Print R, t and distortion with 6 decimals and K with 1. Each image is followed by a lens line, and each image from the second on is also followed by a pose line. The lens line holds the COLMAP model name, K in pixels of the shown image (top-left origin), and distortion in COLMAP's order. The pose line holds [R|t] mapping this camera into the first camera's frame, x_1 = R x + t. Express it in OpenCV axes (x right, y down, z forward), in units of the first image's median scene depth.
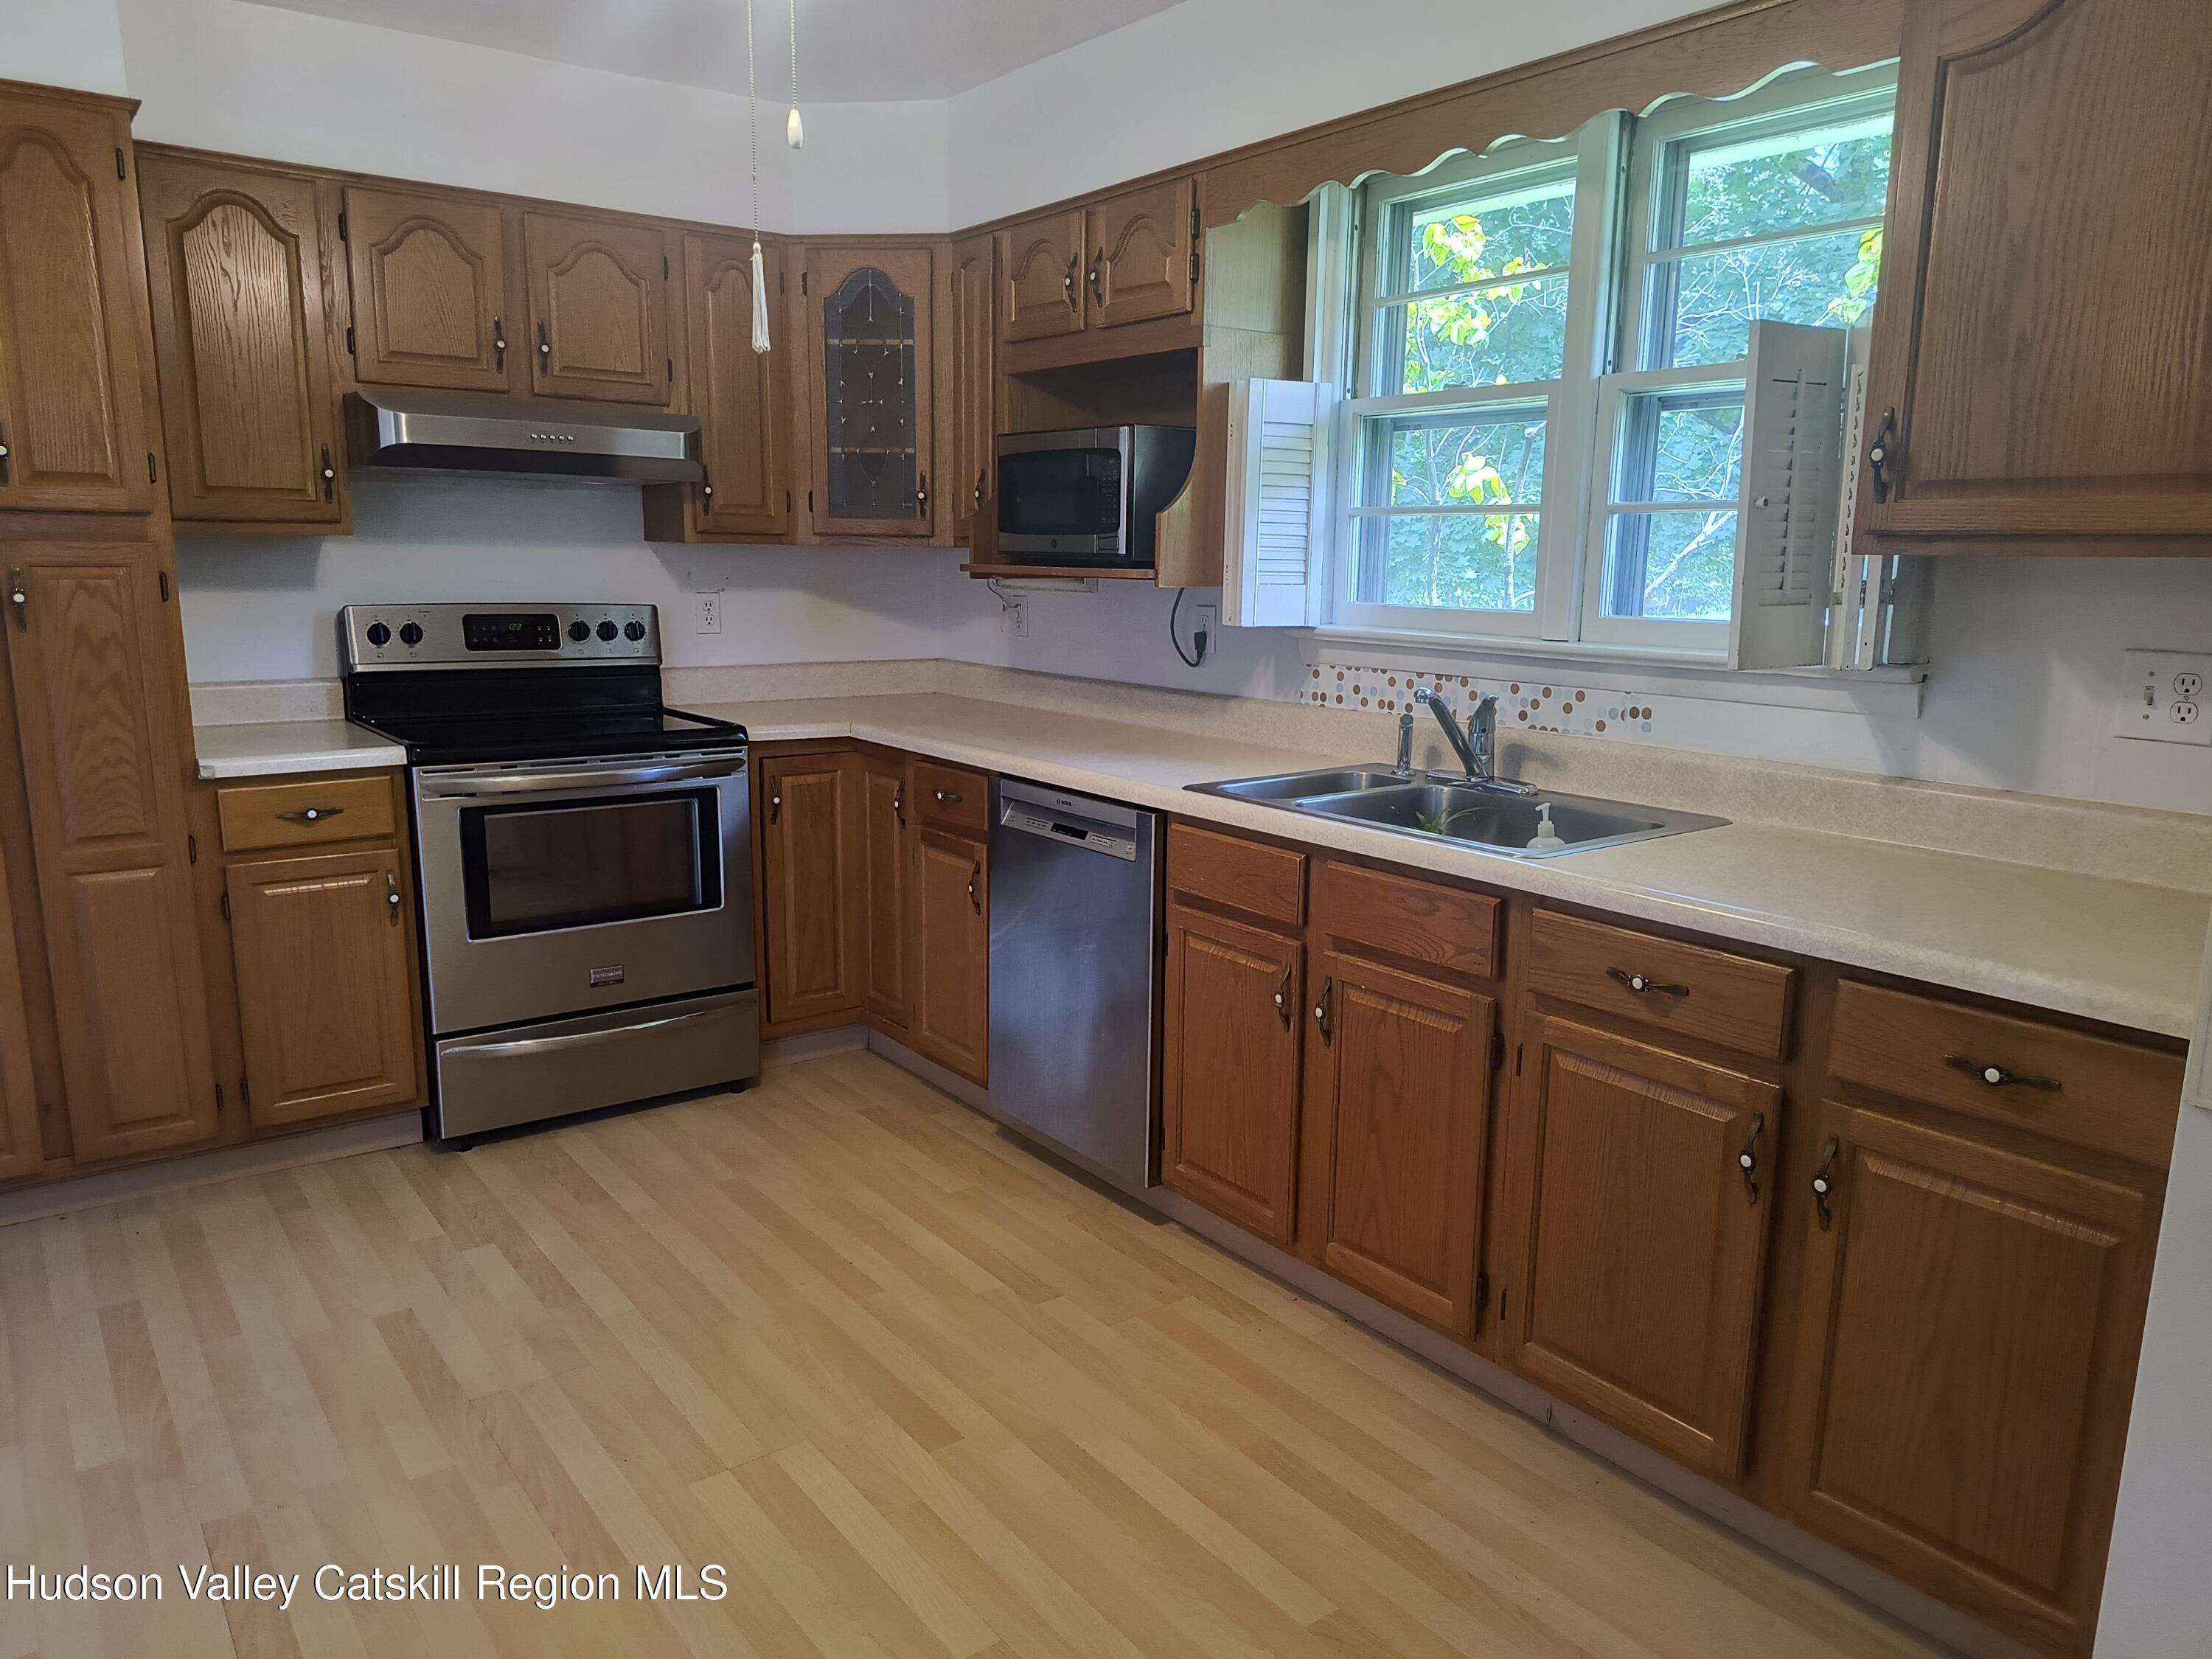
lens RADIAL K [[1517.8, 0, 1133.2], [0, 1517.8, 863.4], [0, 0, 1]] dist [0.033064, -0.047874]
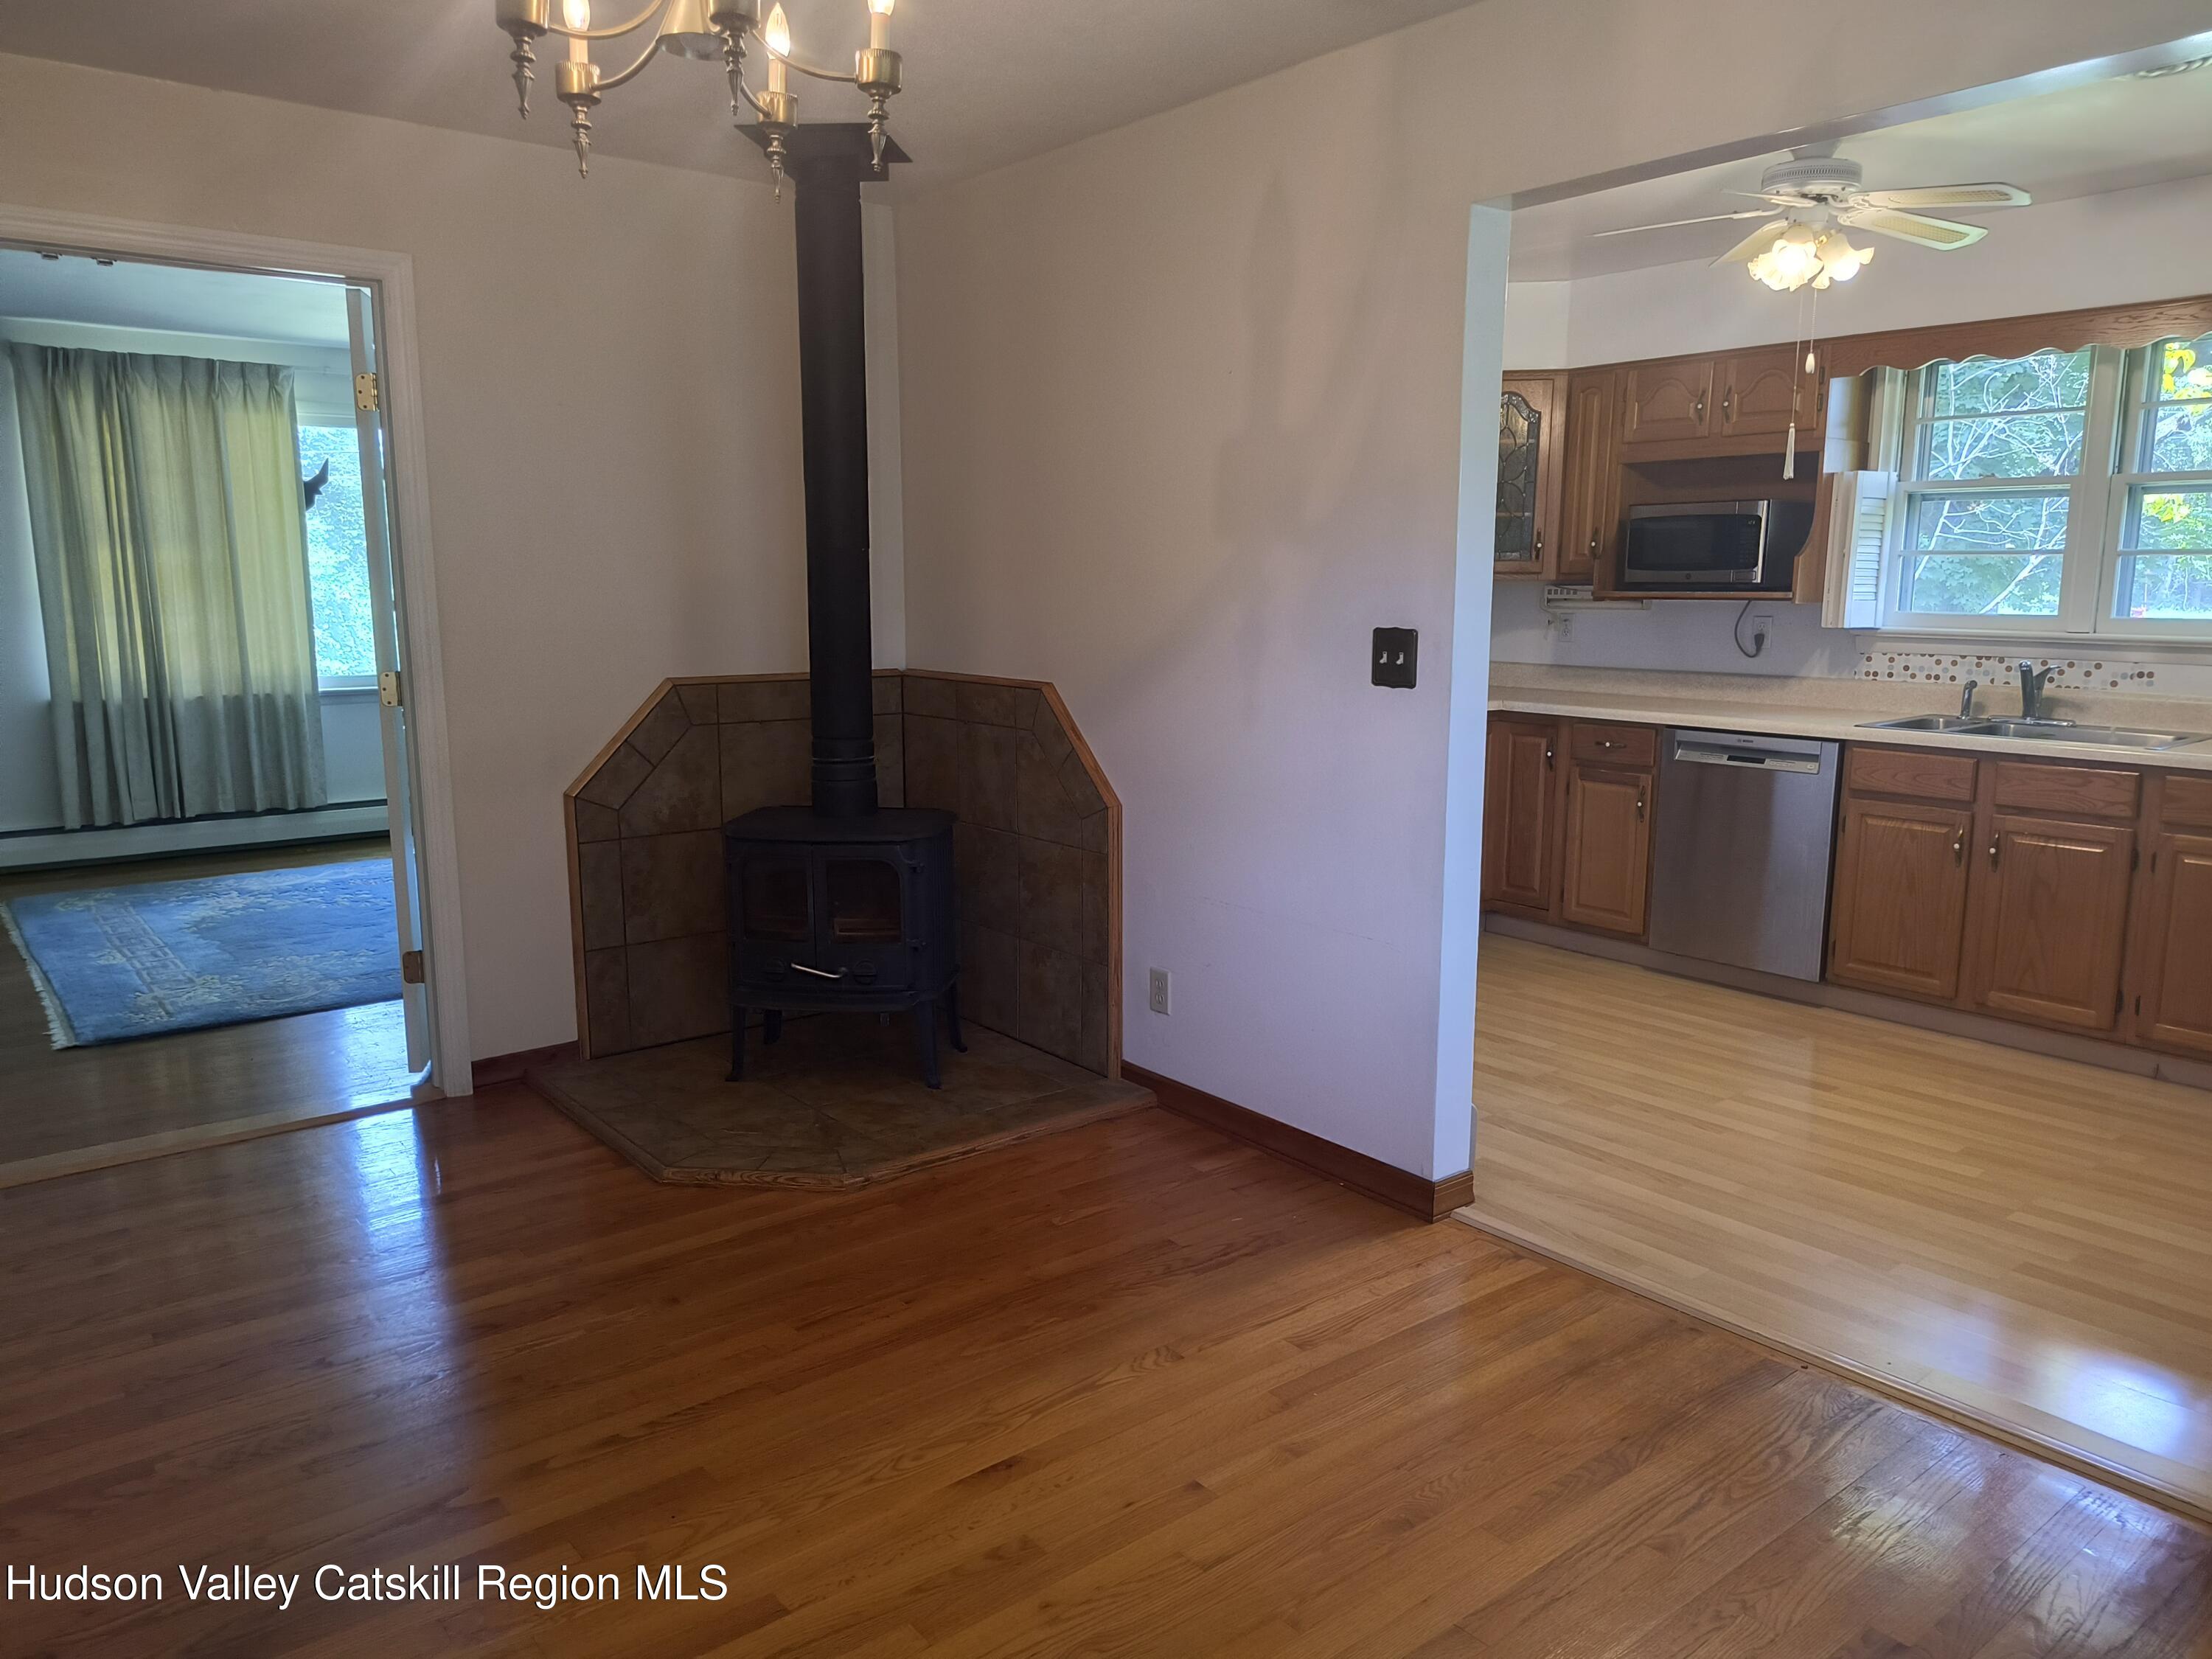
lens RADIAL K [[1515.2, 0, 1116.2], [0, 1515.2, 842.4], [0, 0, 1]] dist [0.035939, -0.075430]
pose [[0.999786, -0.015562, 0.013624, -0.686787], [0.015988, 0.999368, -0.031761, 0.099646], [-0.013121, 0.031972, 0.999403, -0.530594]]
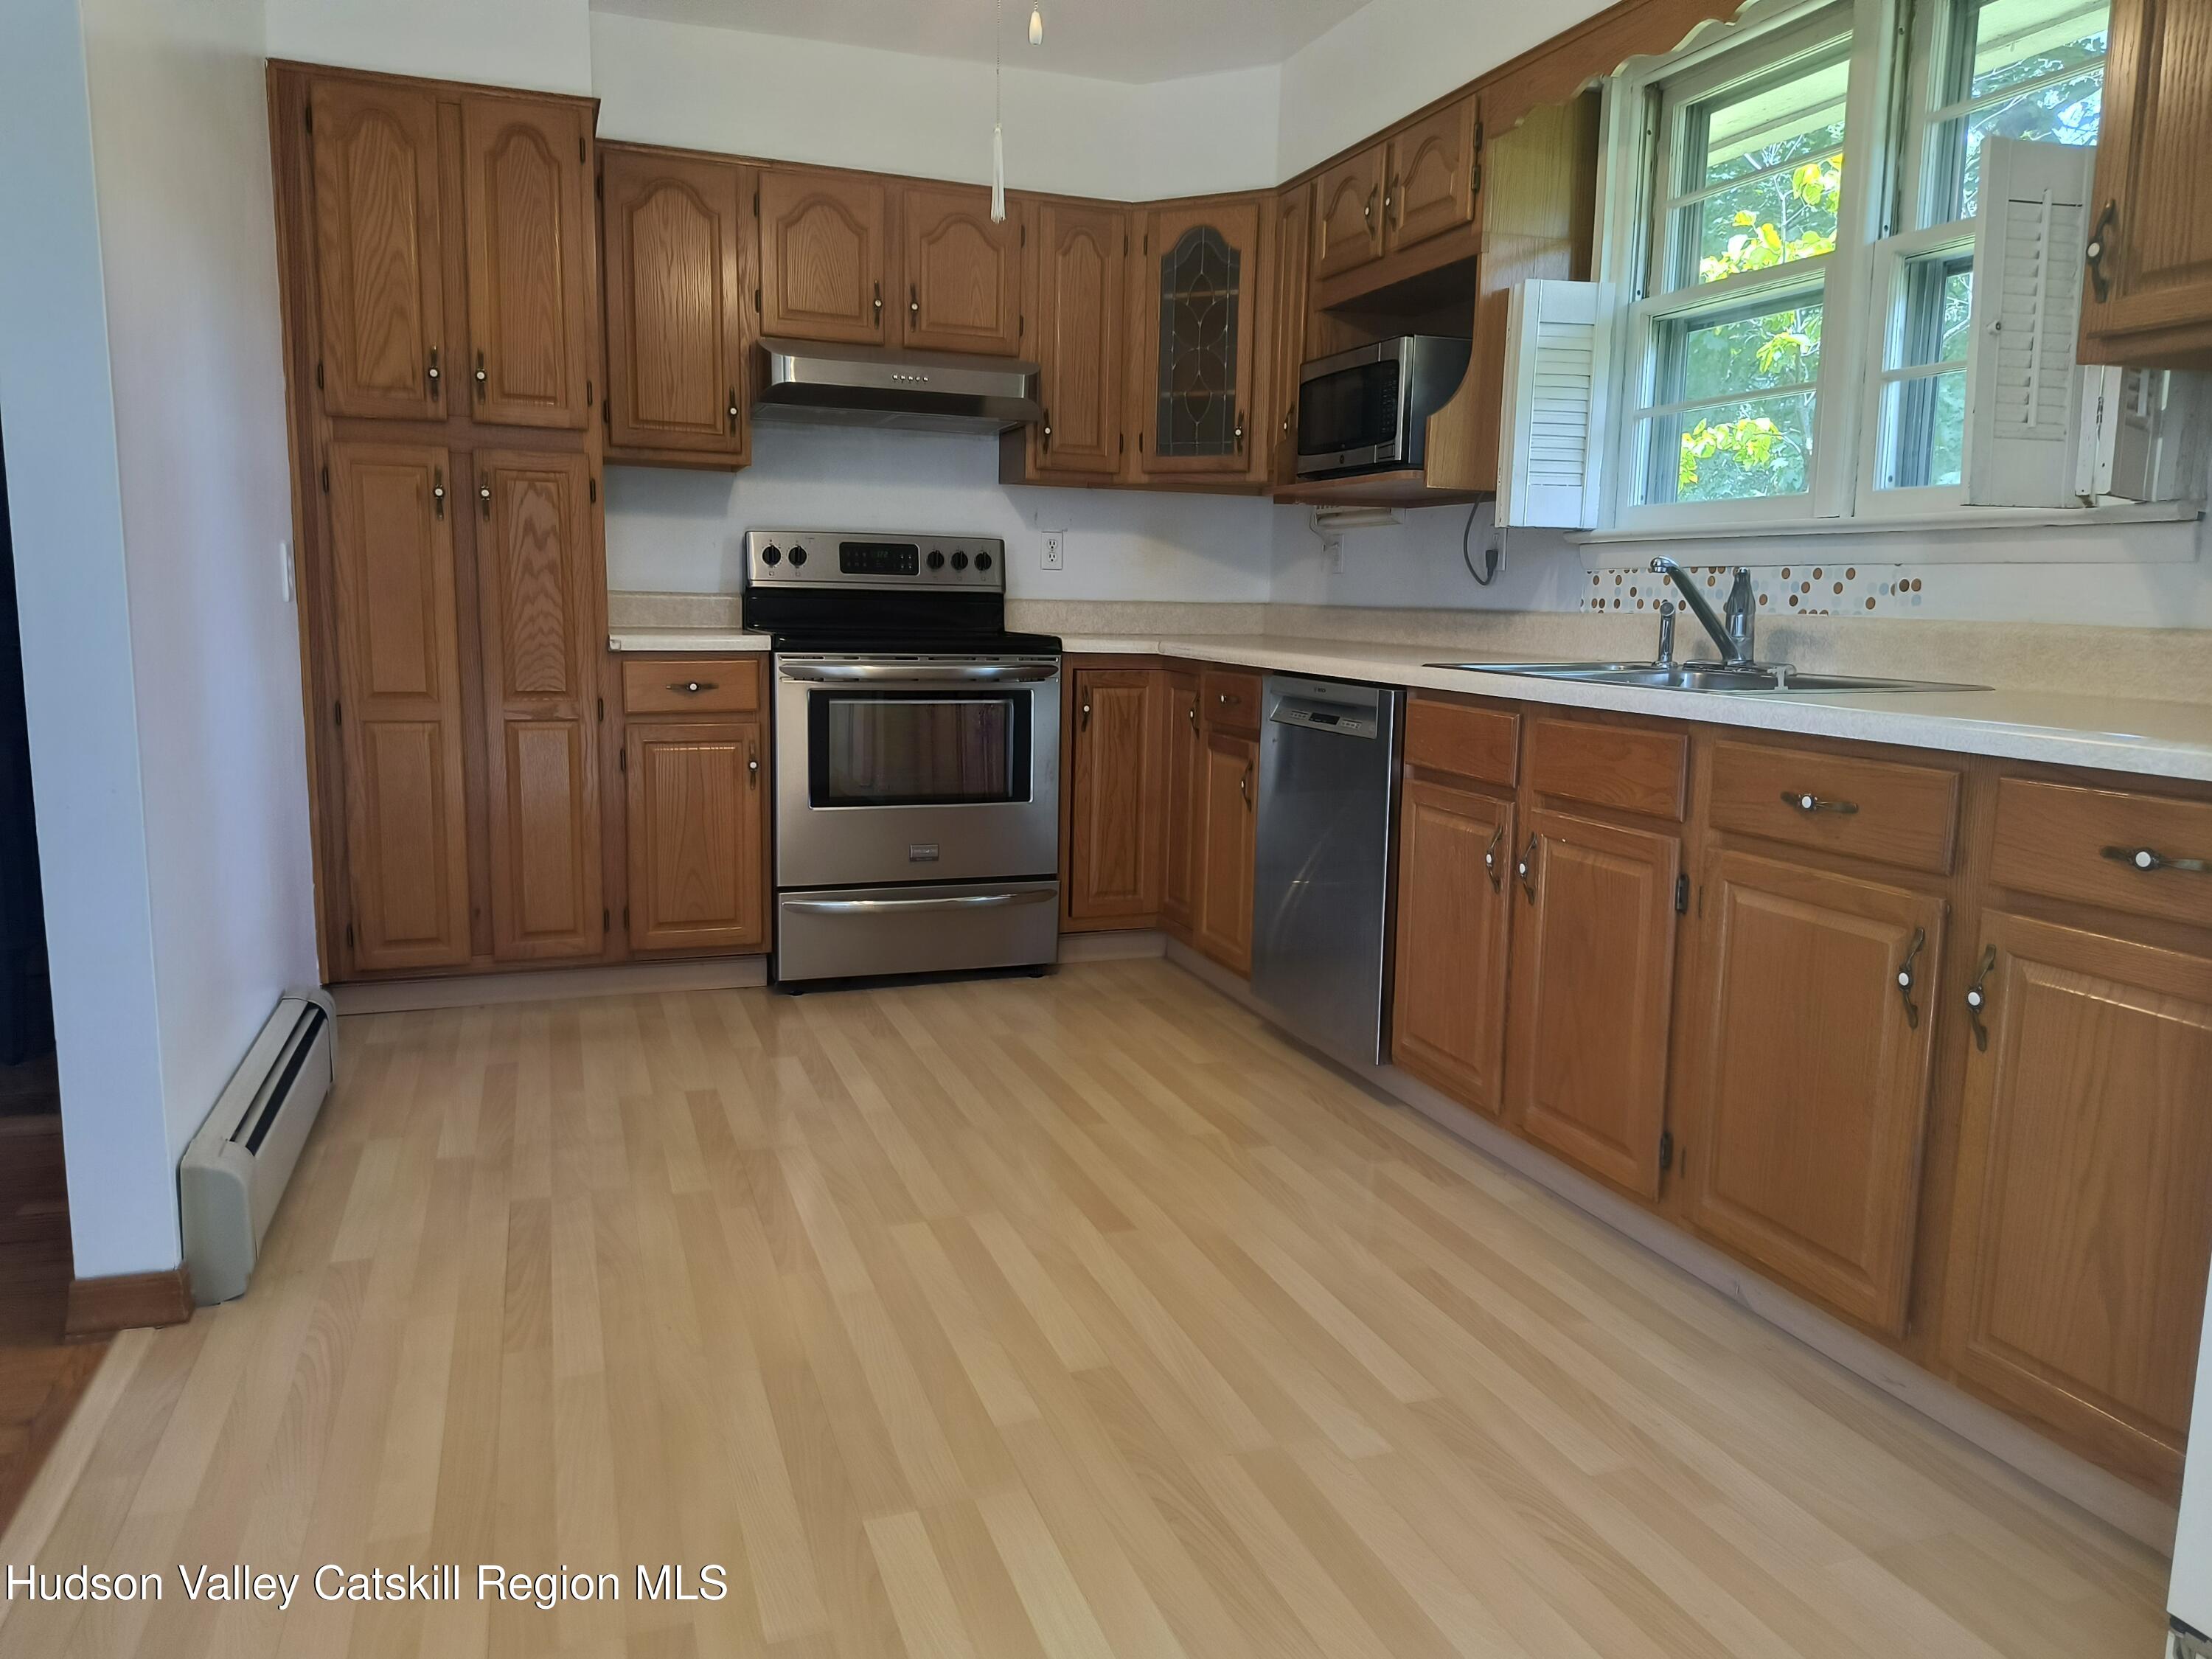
lens RADIAL K [[1518.3, 0, 1117.4], [0, 1518.3, 811.7], [0, 0, 1]] dist [0.055197, -0.070966]
pose [[0.955172, 0.045333, -0.292558, 0.125700], [-0.064017, 0.996454, -0.054603, 0.104563], [0.289046, 0.070883, 0.954687, -0.031299]]
